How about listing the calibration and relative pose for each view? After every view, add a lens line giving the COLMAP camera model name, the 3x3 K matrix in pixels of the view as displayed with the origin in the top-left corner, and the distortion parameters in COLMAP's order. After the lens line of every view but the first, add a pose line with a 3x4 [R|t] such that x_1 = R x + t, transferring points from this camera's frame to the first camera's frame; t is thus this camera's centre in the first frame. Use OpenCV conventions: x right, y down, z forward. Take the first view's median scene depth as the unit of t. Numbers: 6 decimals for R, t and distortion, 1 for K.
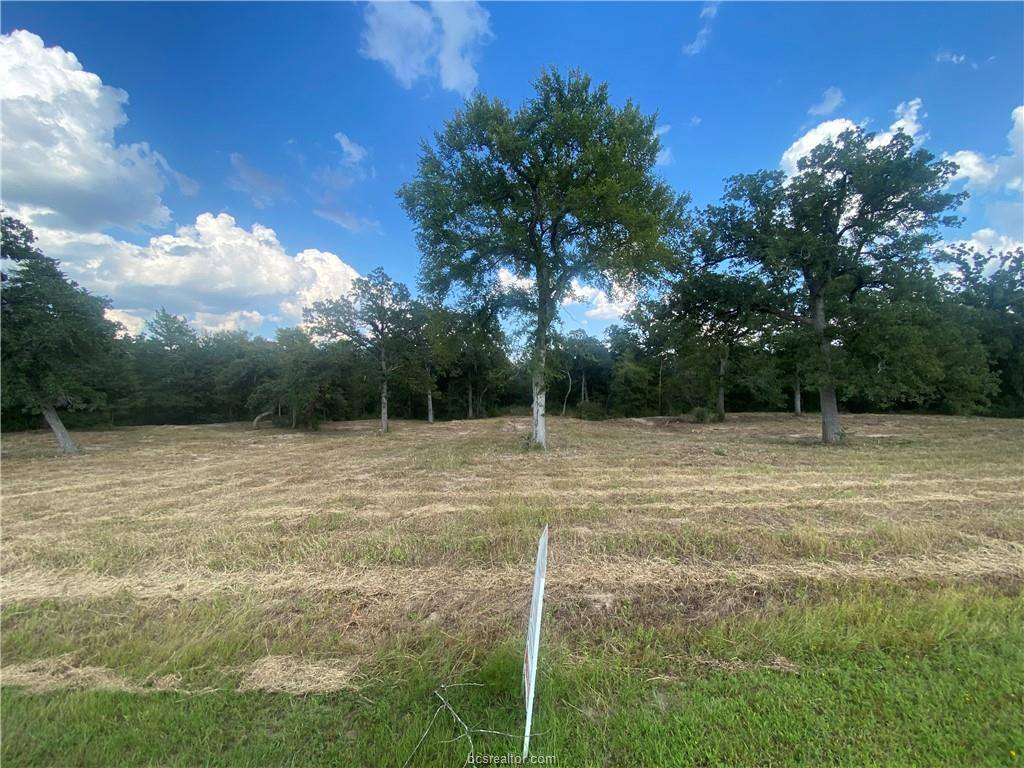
lens RADIAL K [[406.7, 0, 512.0], [0, 406.7, 384.0], [0, 0, 1]] dist [-0.000883, -0.014842]
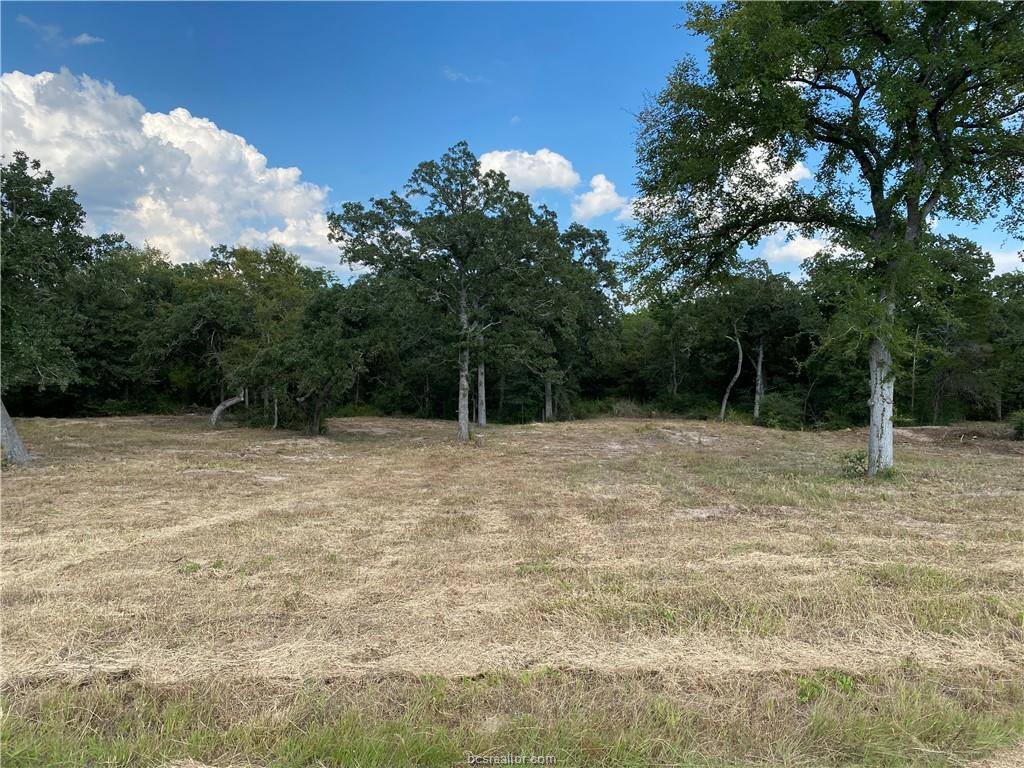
lens RADIAL K [[761.7, 0, 512.0], [0, 761.7, 384.0], [0, 0, 1]] dist [-0.002576, -0.001301]
pose [[0.999419, 0.026237, -0.021753, -0.493067], [-0.025441, 0.999025, 0.036089, 0.003694], [0.022678, -0.035514, 0.999112, -0.089354]]
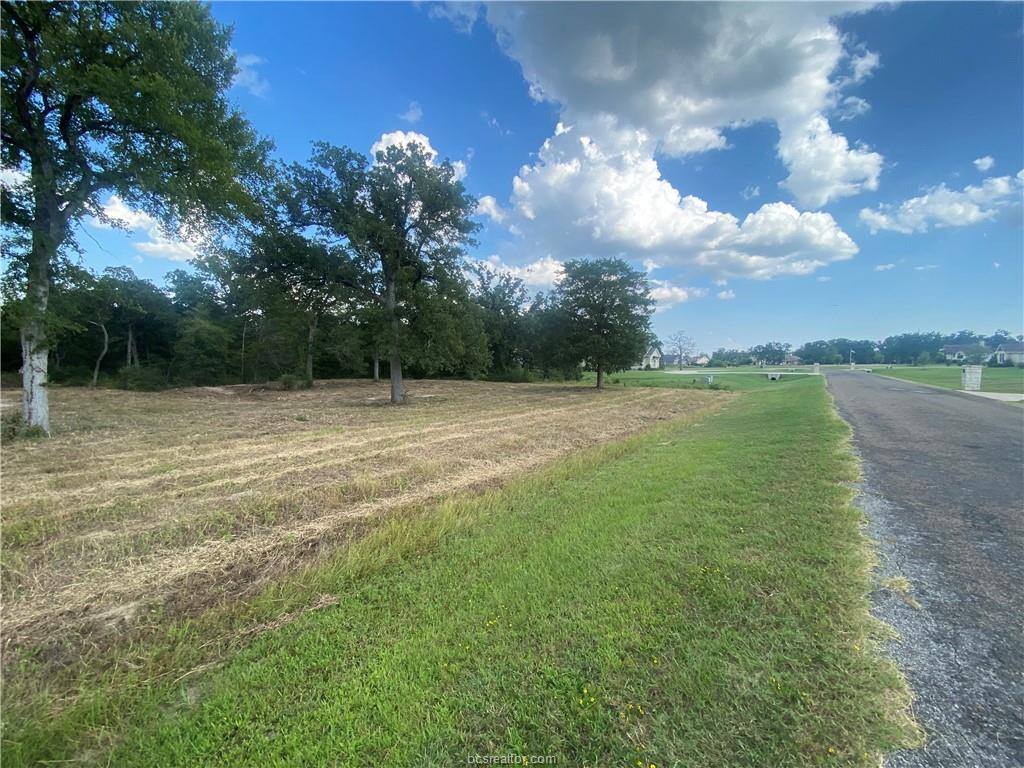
lens RADIAL K [[406.7, 0, 512.0], [0, 406.7, 384.0], [0, 0, 1]] dist [-0.000883, -0.014842]
pose [[0.595797, -0.017055, 0.802954, 0.017352], [-0.047979, 0.997233, 0.056783, 0.001851], [-0.801701, -0.072356, 0.593330, -0.007997]]
